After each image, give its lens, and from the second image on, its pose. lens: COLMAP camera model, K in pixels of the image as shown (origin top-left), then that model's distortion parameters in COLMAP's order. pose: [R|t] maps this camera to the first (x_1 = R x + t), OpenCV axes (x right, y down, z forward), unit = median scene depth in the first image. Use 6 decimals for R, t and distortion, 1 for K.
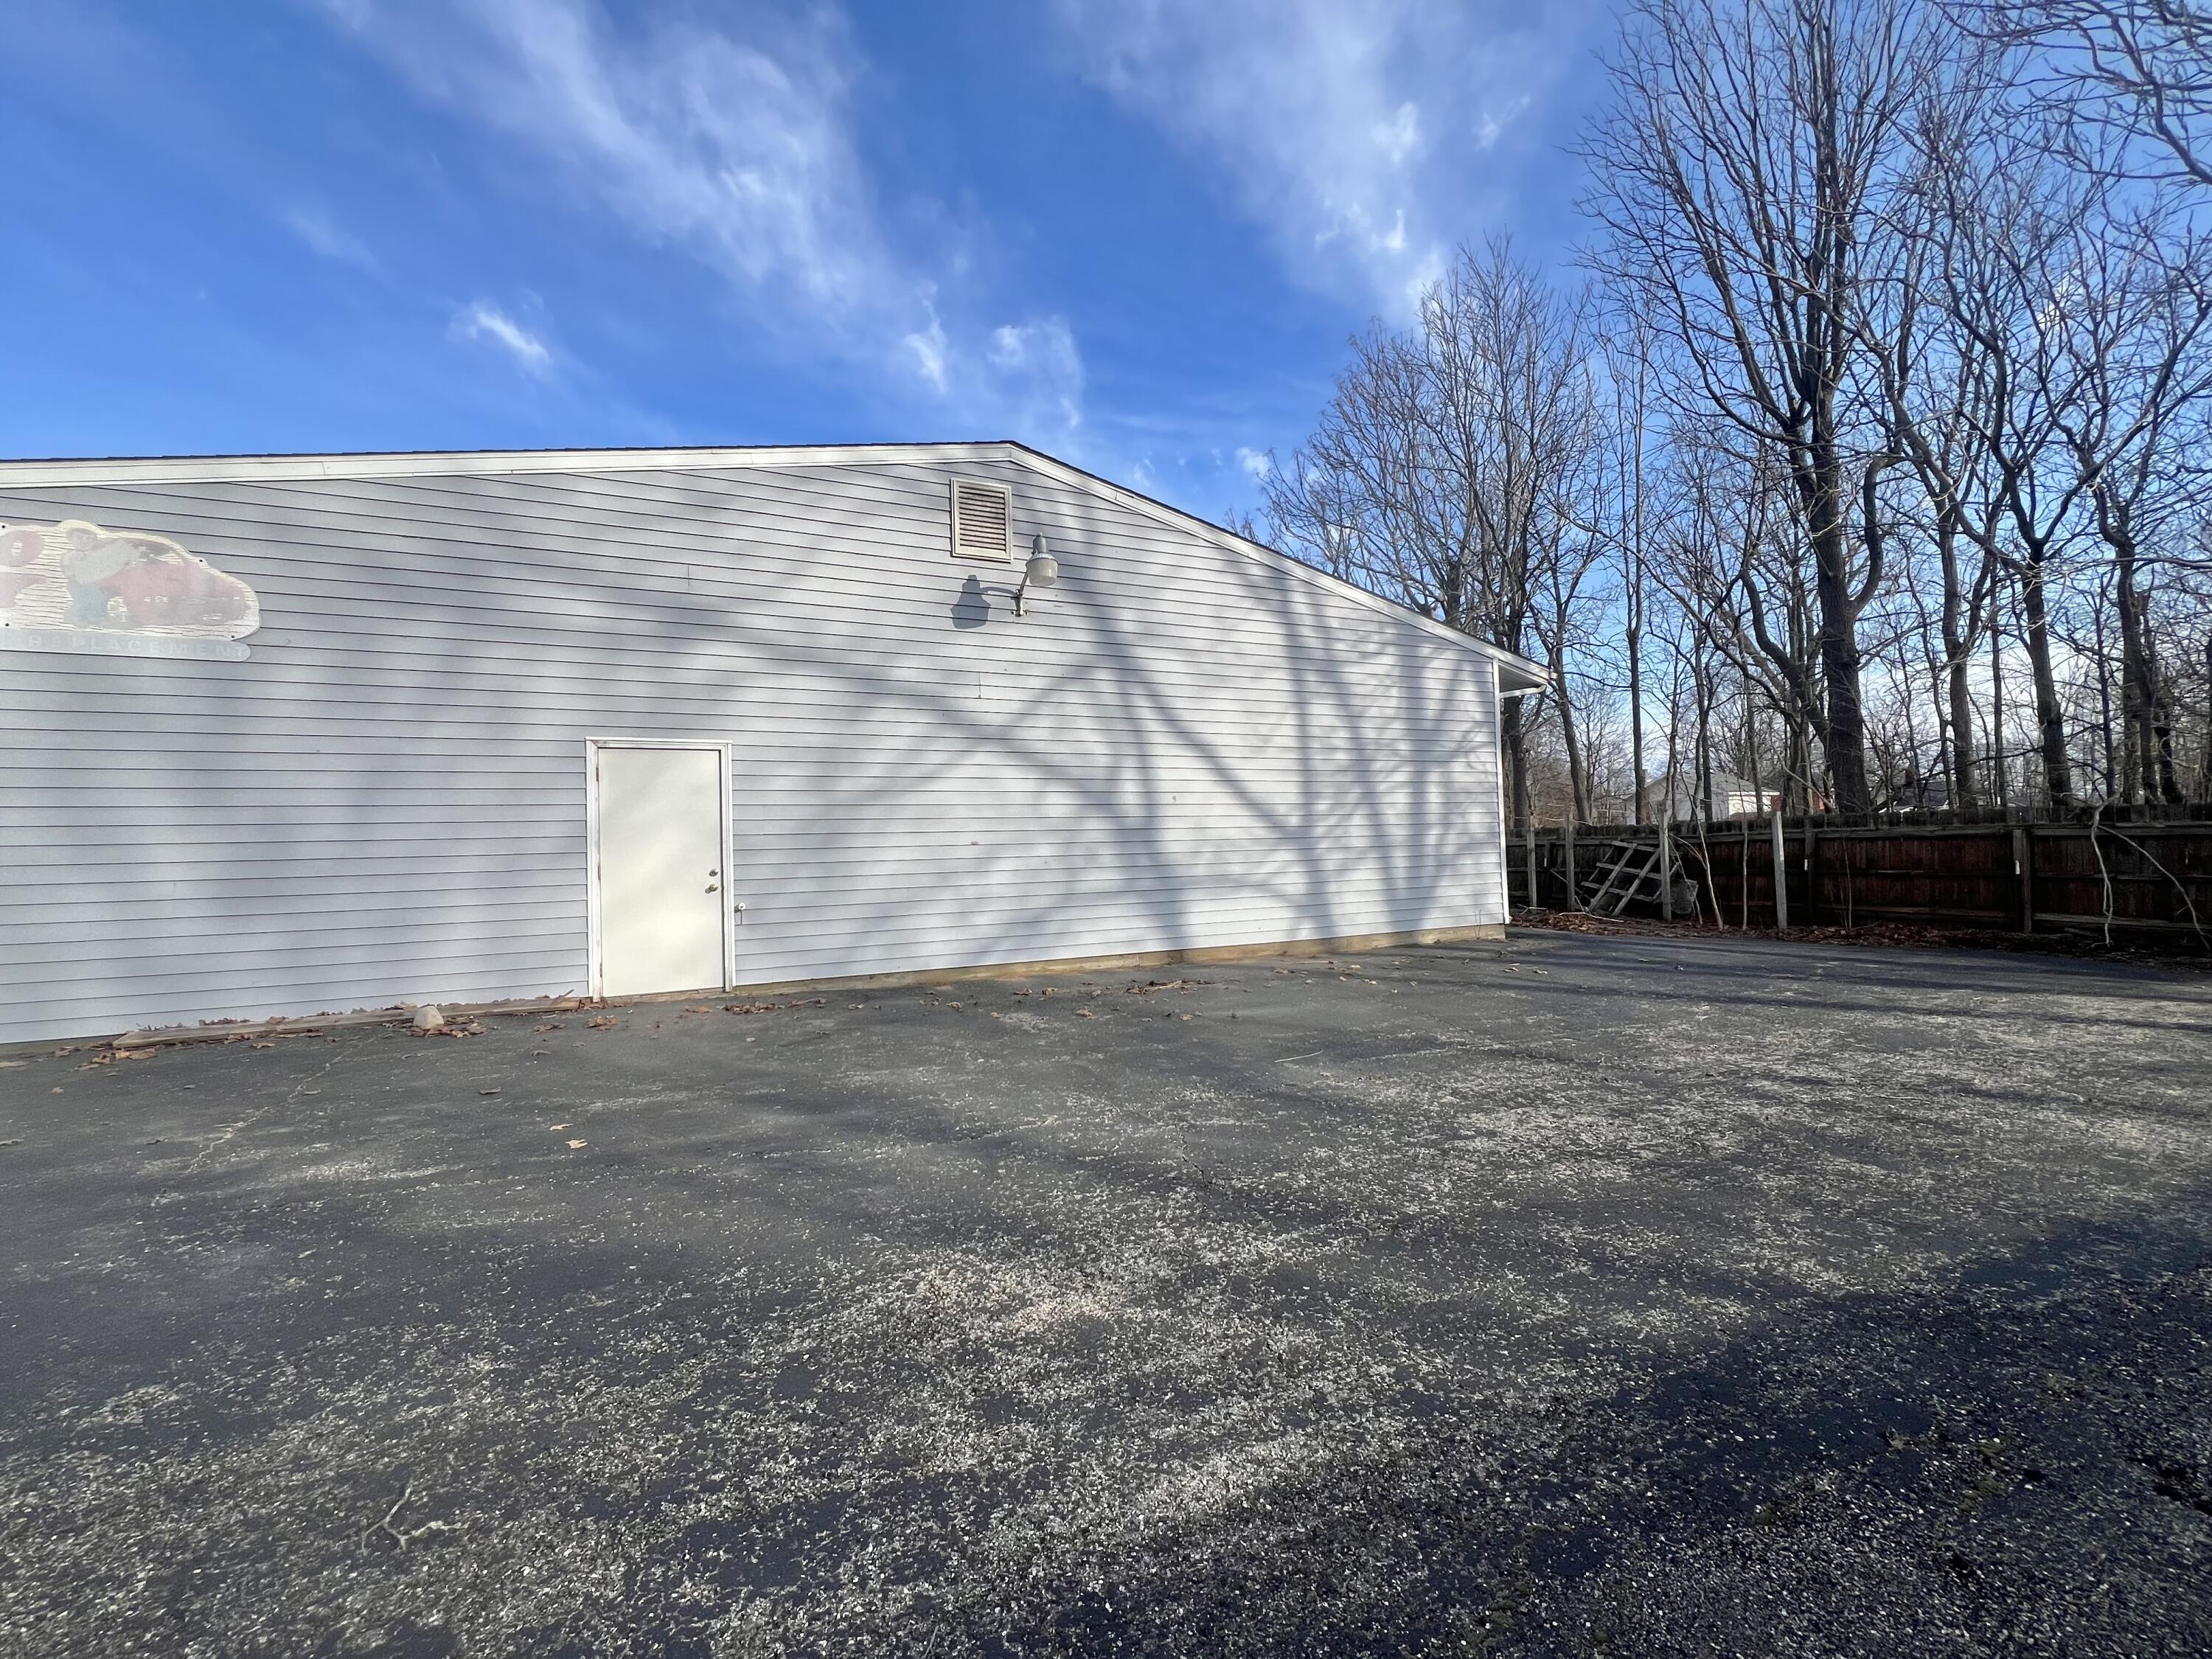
lens RADIAL K [[885.2, 0, 1097.8], [0, 885.2, 817.6], [0, 0, 1]] dist [-0.001569, 0.000047]
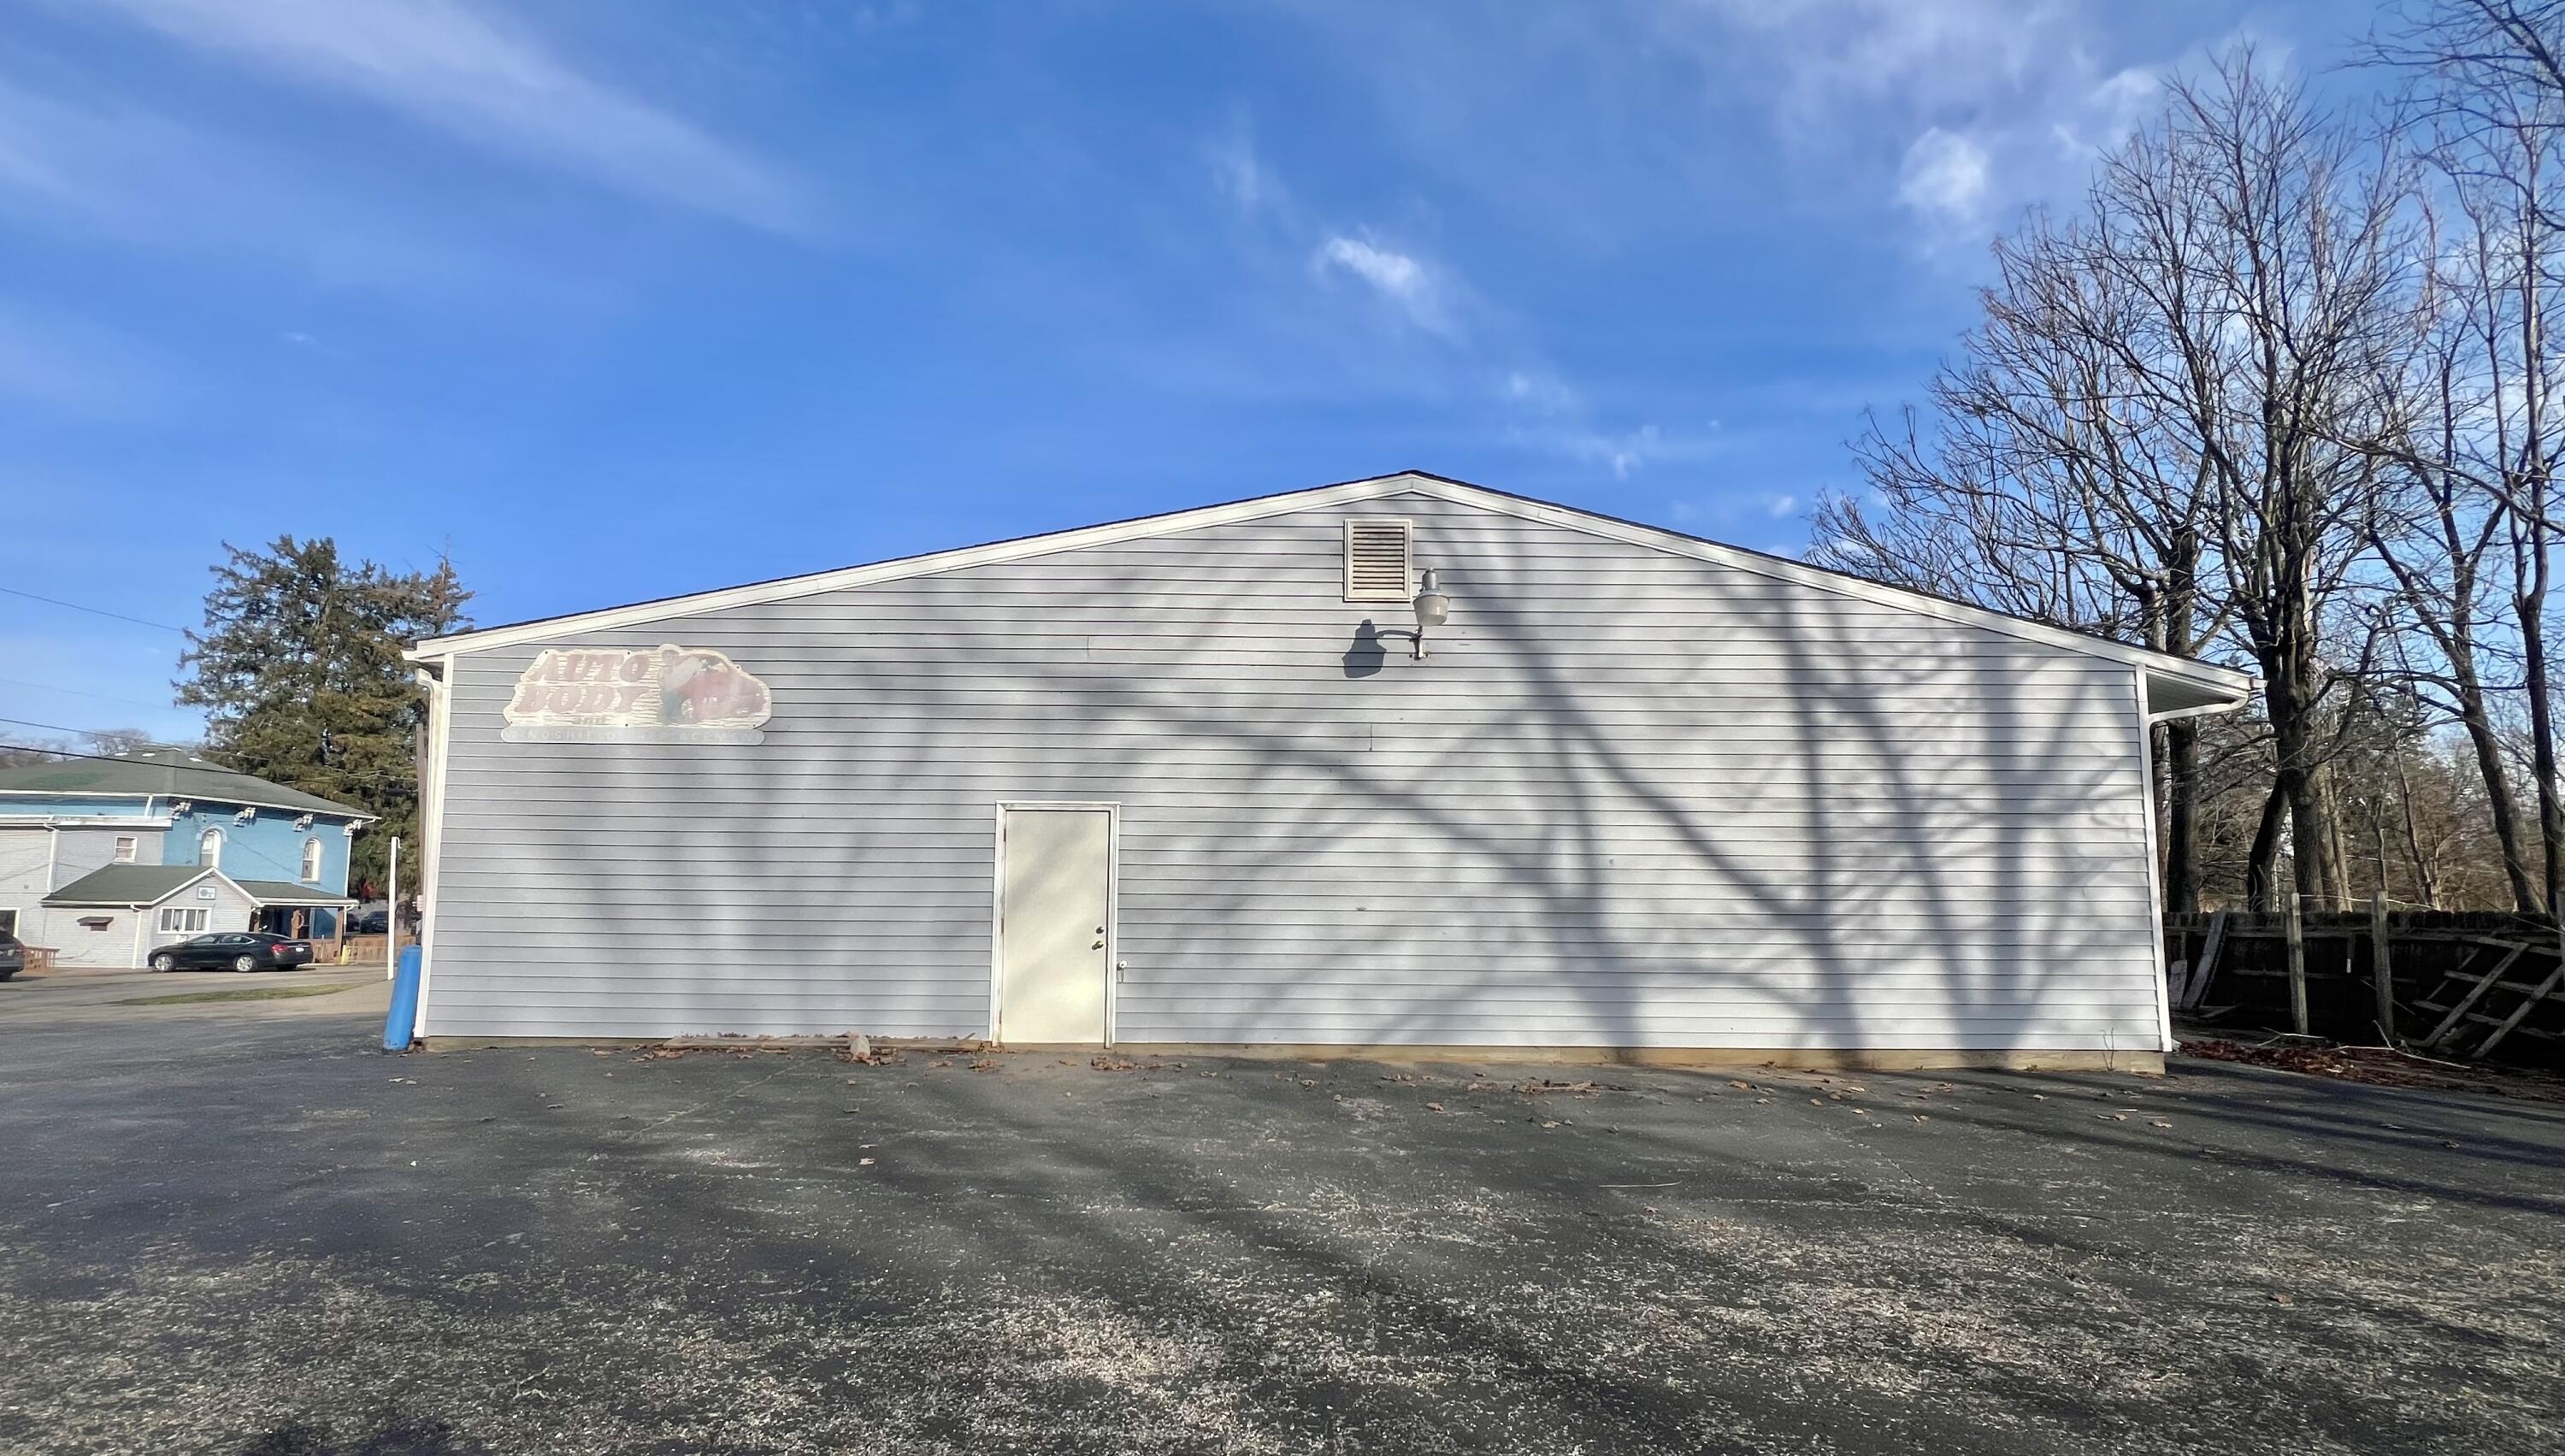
lens RADIAL K [[1010.9, 0, 1281.5], [0, 1010.9, 854.8], [0, 0, 1]] dist [0.001212, 0.000055]
pose [[0.906300, -0.000211, -0.422635, 0.254748], [-0.012199, 0.999570, -0.026659, -0.003854], [0.422459, 0.029317, 0.905908, 0.007485]]
